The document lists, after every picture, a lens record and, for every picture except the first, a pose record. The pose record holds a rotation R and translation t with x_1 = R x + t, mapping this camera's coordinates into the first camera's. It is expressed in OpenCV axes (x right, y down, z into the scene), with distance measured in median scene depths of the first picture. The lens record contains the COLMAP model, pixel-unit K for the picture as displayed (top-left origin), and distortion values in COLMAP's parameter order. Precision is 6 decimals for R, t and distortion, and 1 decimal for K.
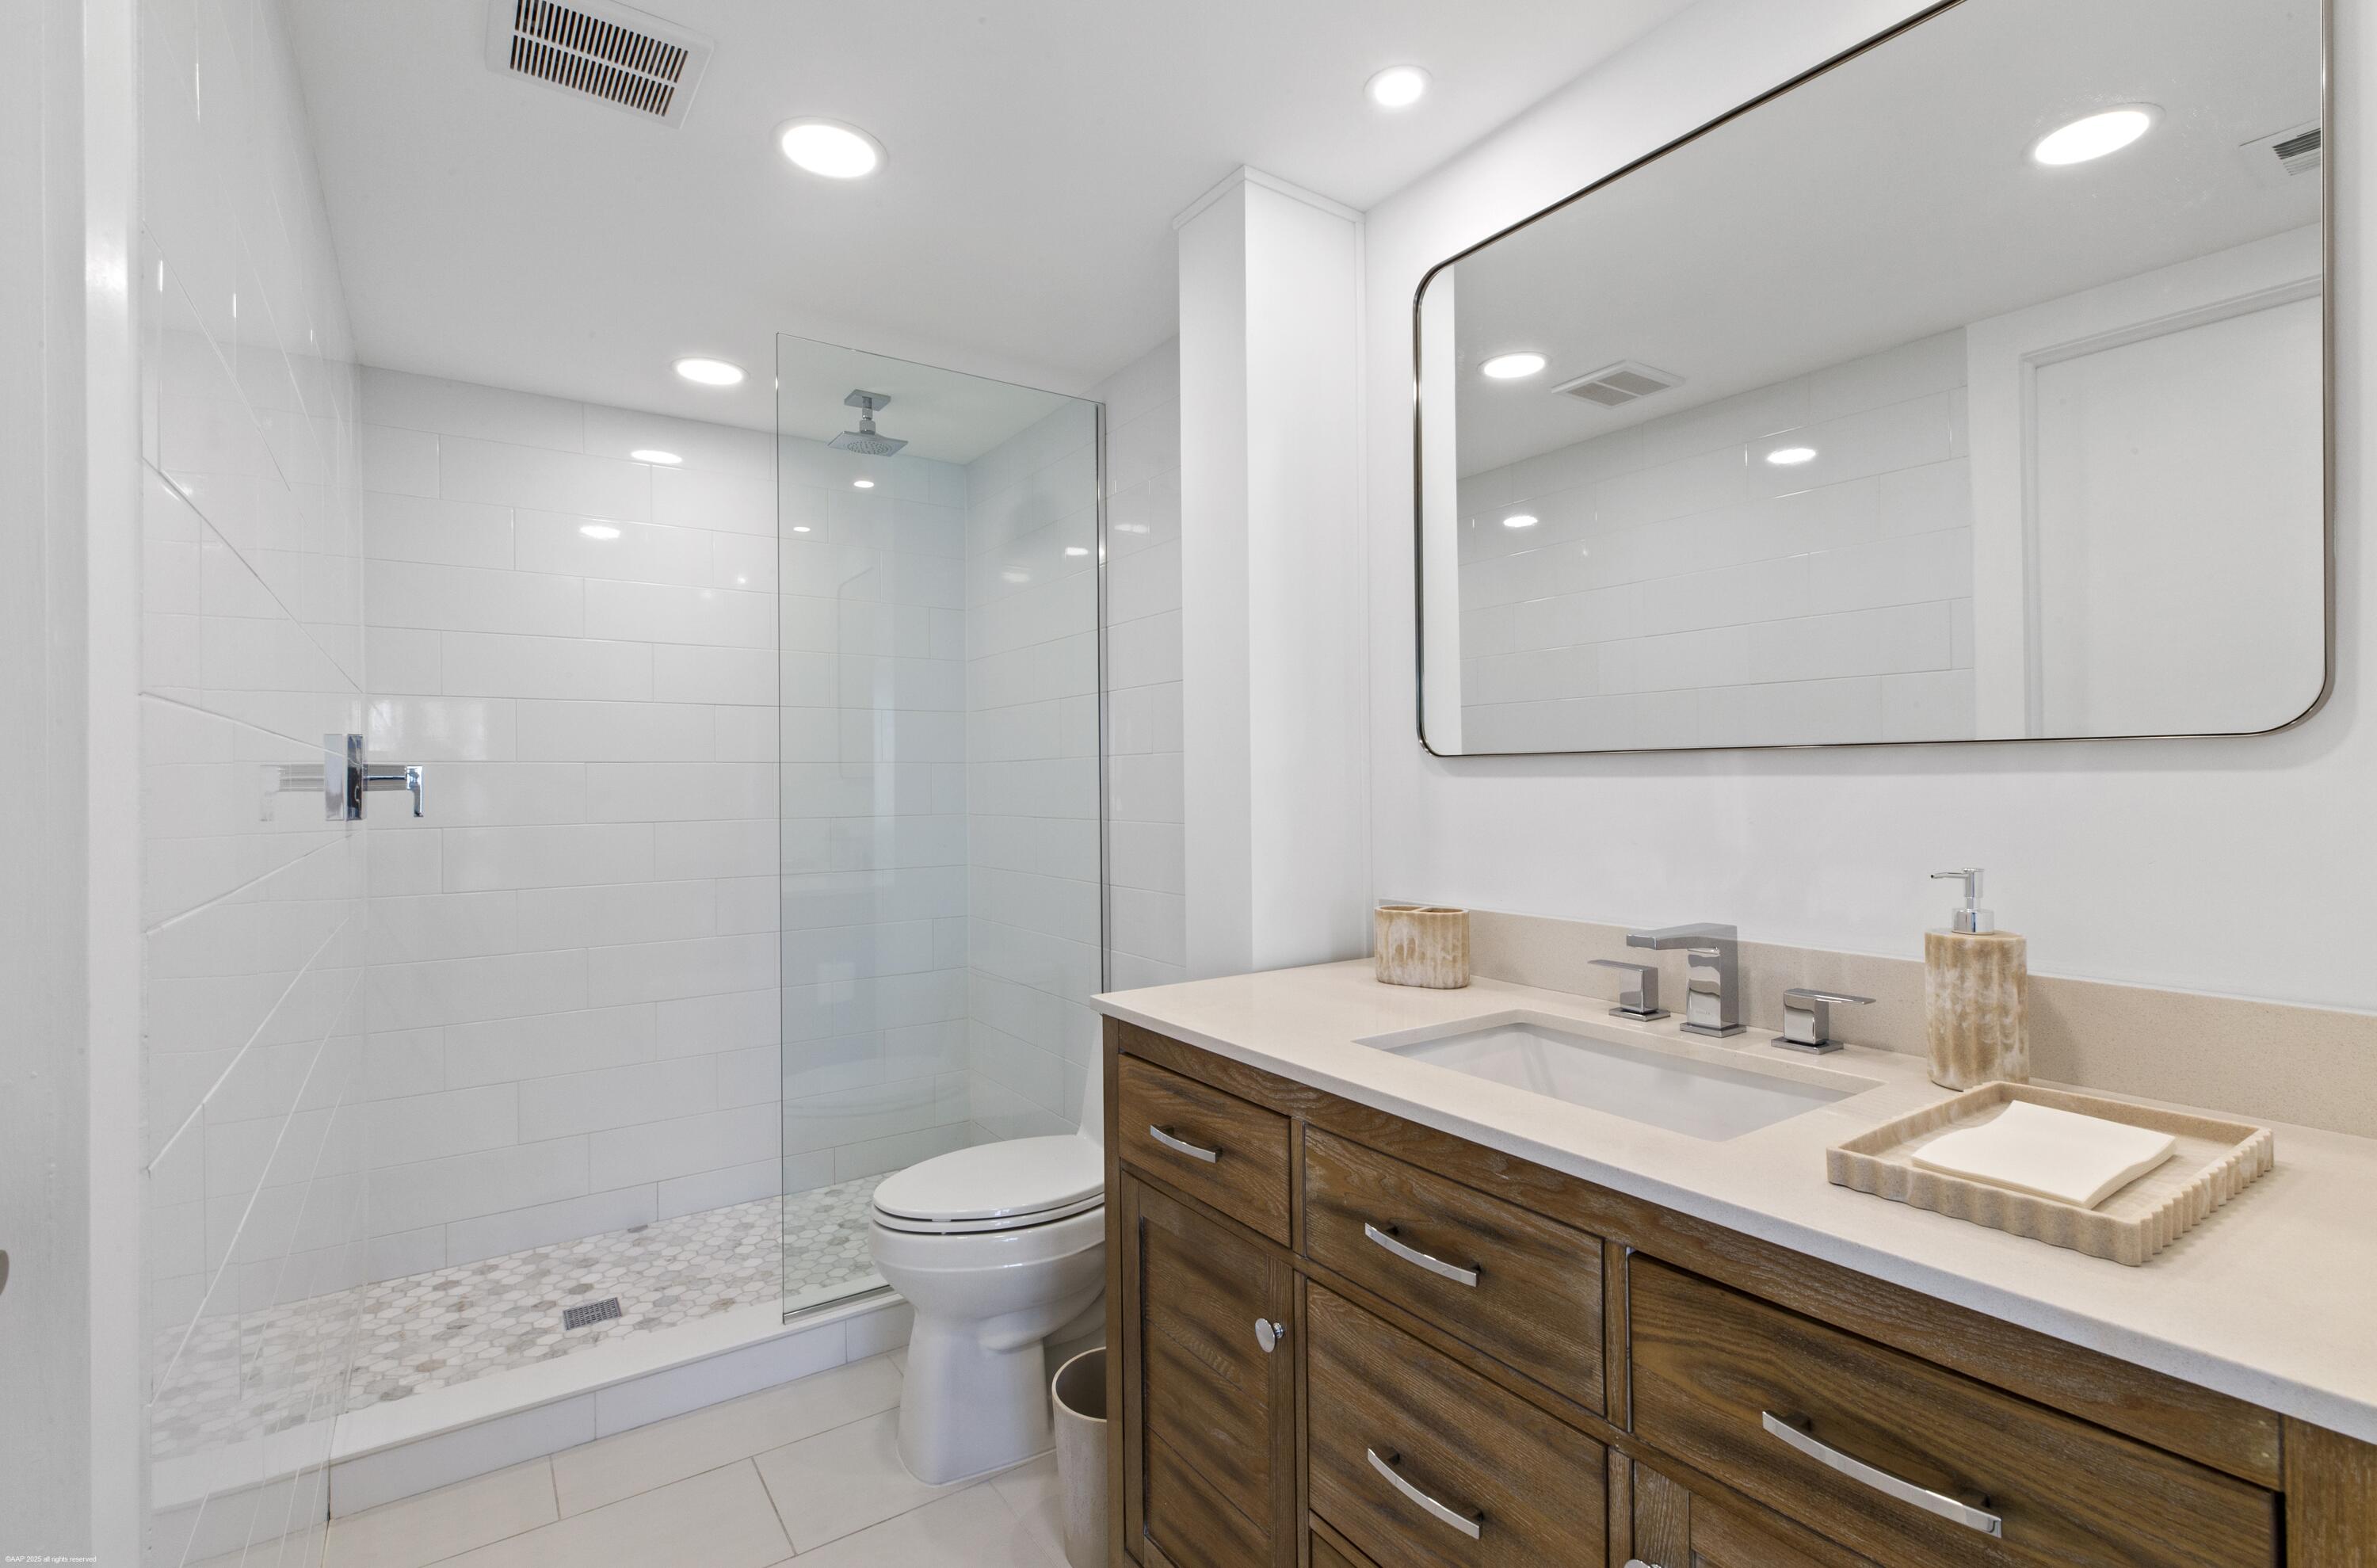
lens RADIAL K [[1091.4, 0, 1188.2], [0, 1091.4, 775.6], [0, 0, 1]] dist [0.000133, -0.000056]
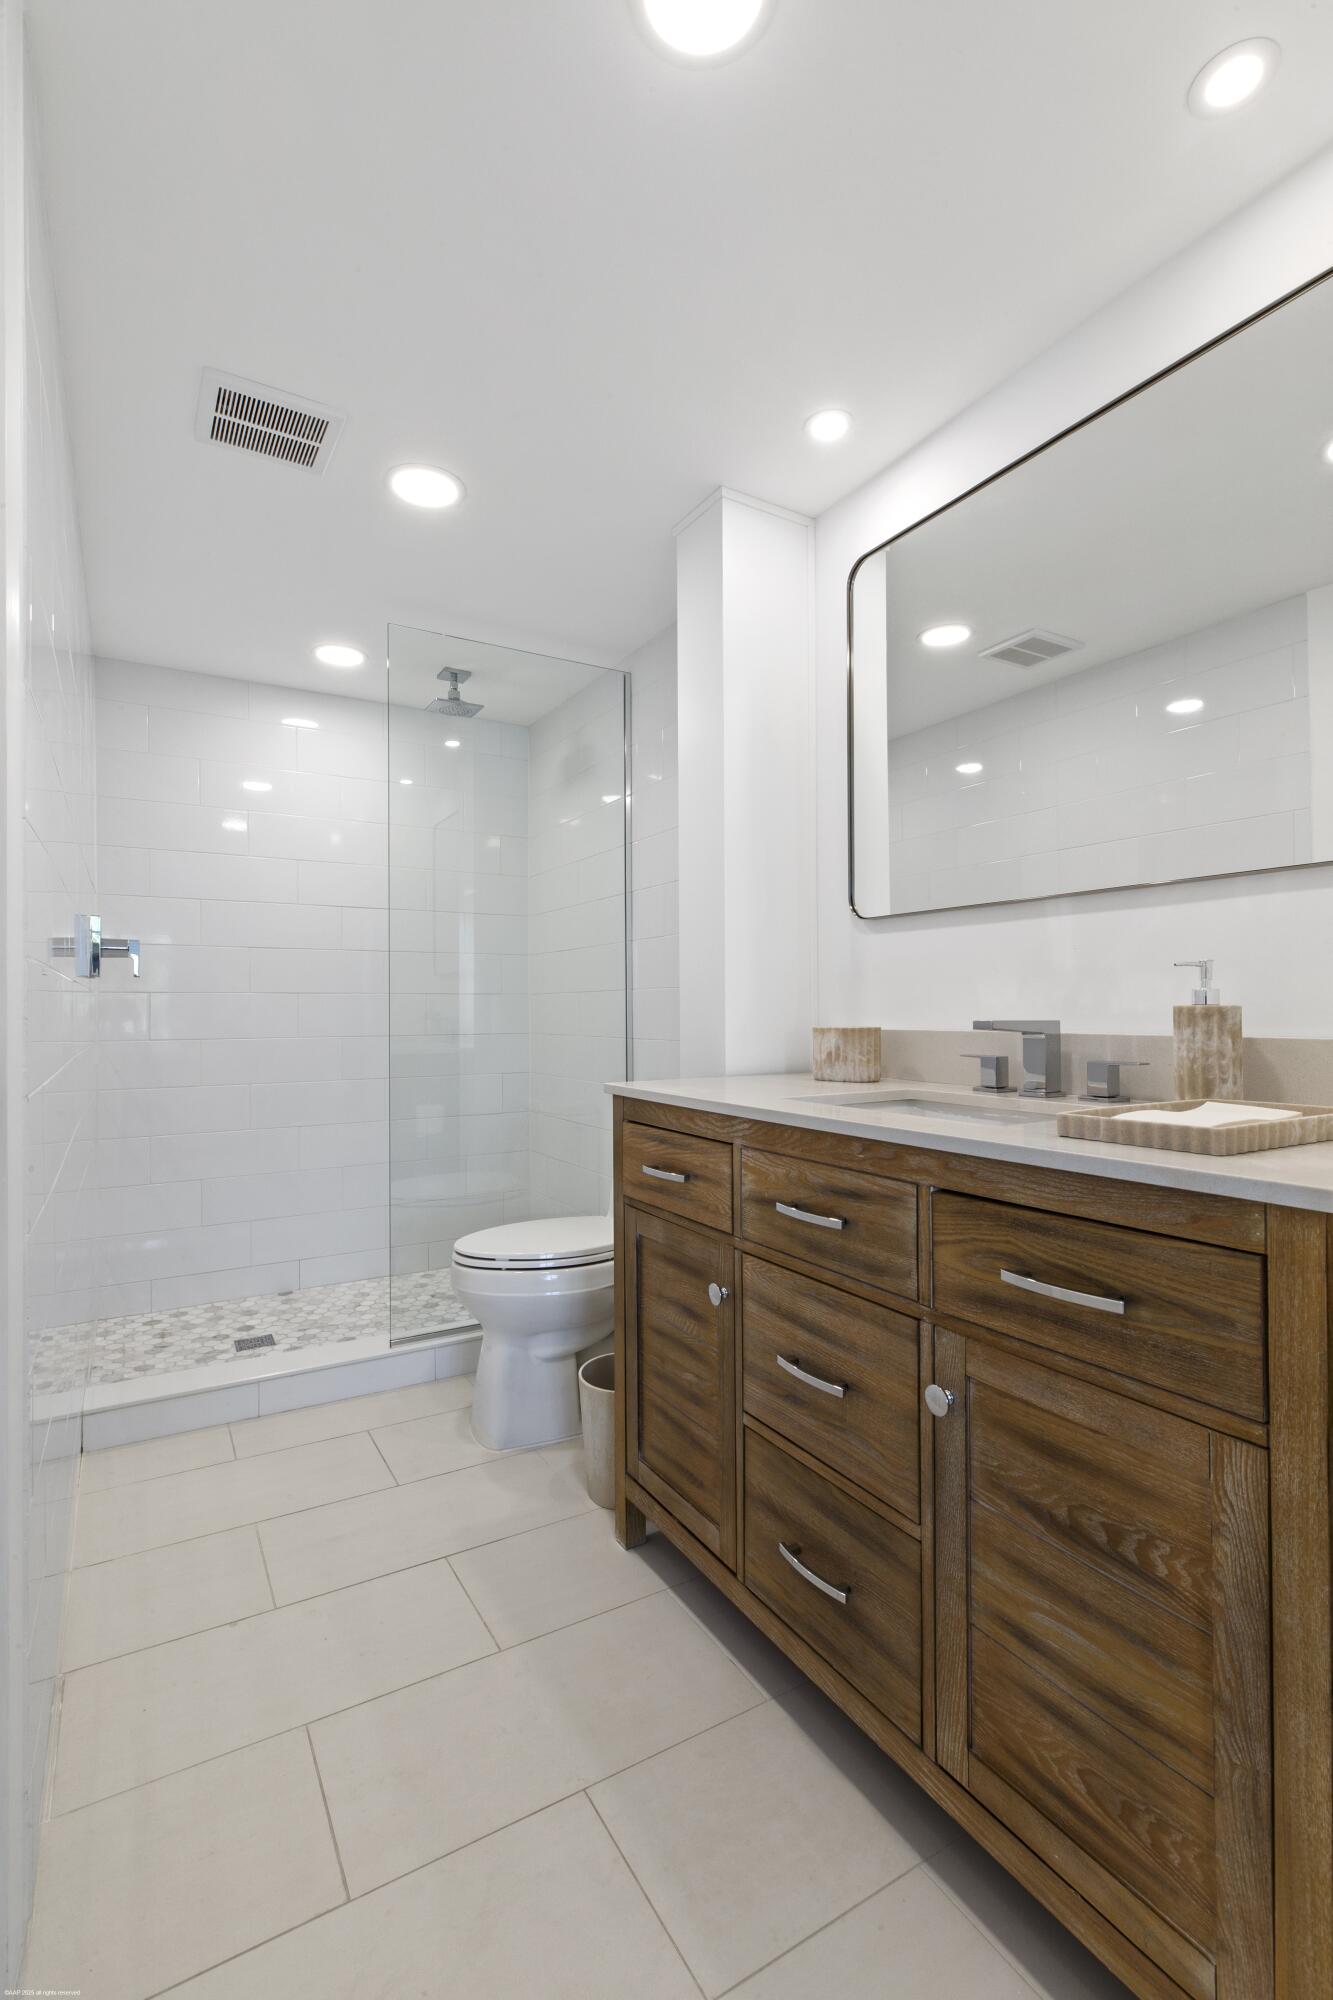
lens RADIAL K [[912.1, 0, 654.3], [0, 912.1, 1007.7], [0, 0, 1]] dist [0.004192, -0.000719]
pose [[0.997165, 0.004518, -0.075112, 0.080211], [-0.004292, 0.999986, 0.003166, 0.129426], [0.075125, -0.002835, 0.997170, -0.214423]]
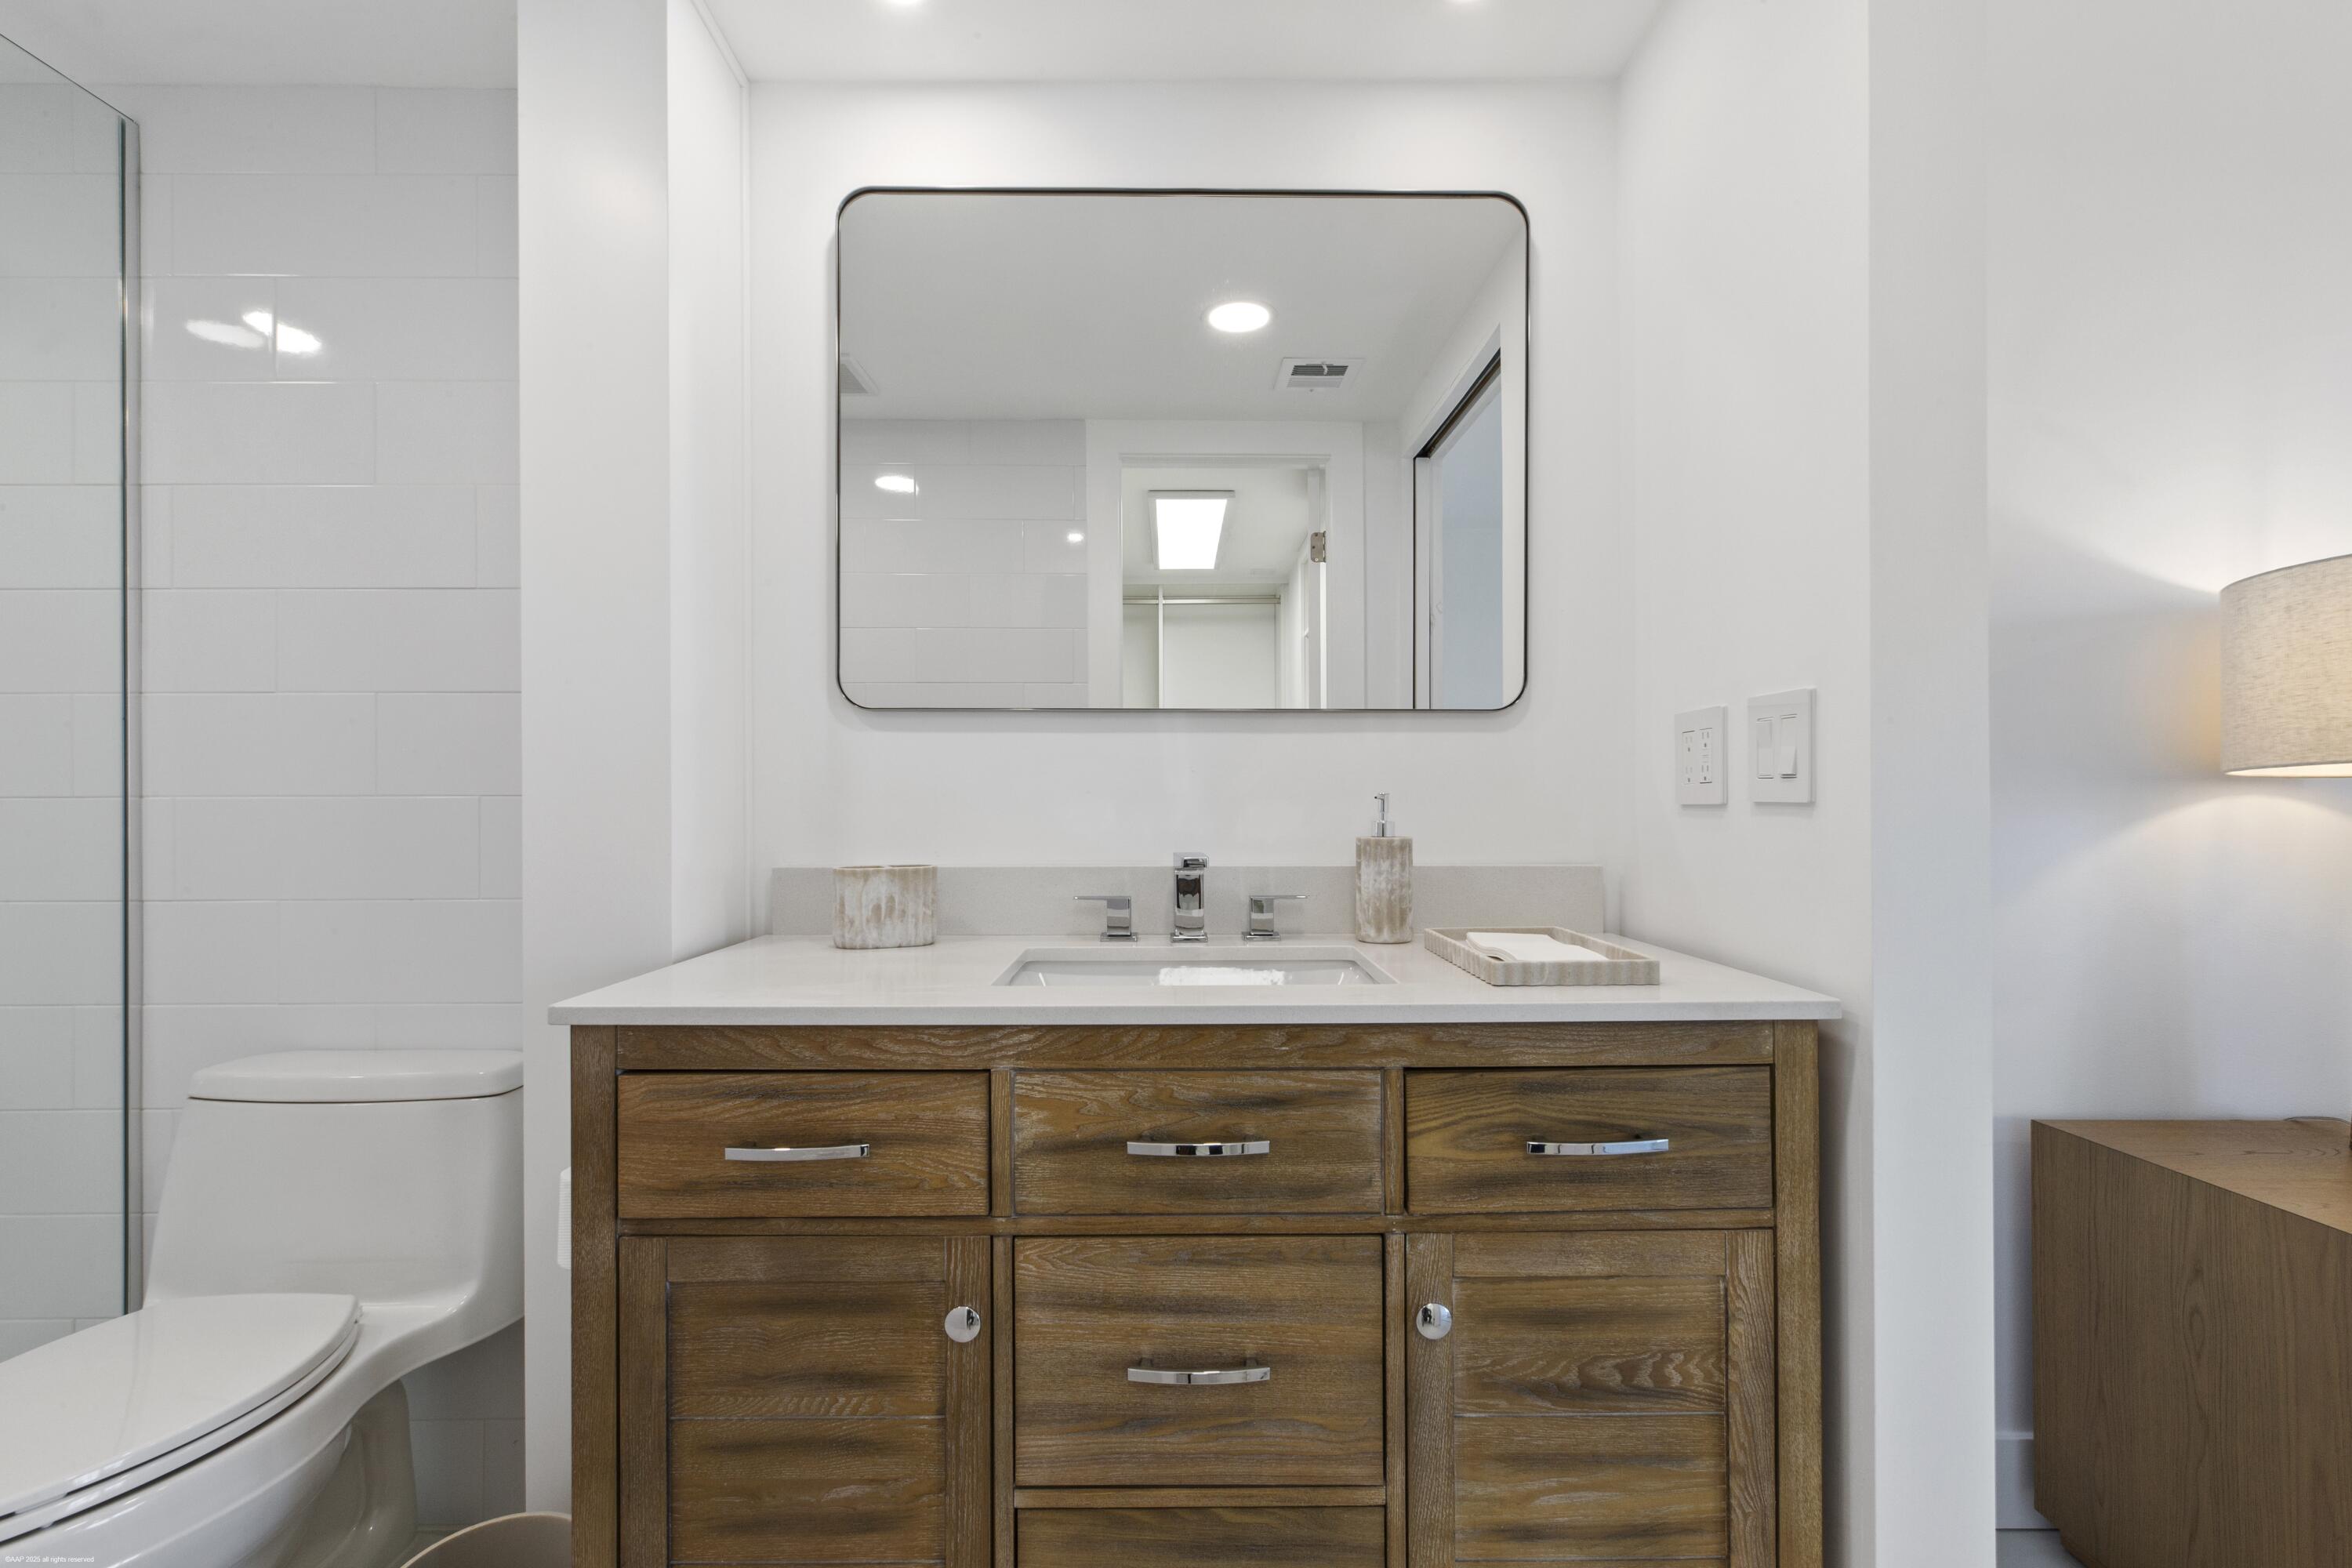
lens RADIAL K [[1072.7, 0, 1171.3], [0, 1072.7, 807.6], [0, 0, 1]] dist [0.004192, -0.000719]
pose [[0.557669, 0.005815, 0.830043, -0.561751], [-0.007782, 0.999968, -0.001778, 0.096514], [-0.830027, -0.005468, 0.557696, 0.381796]]
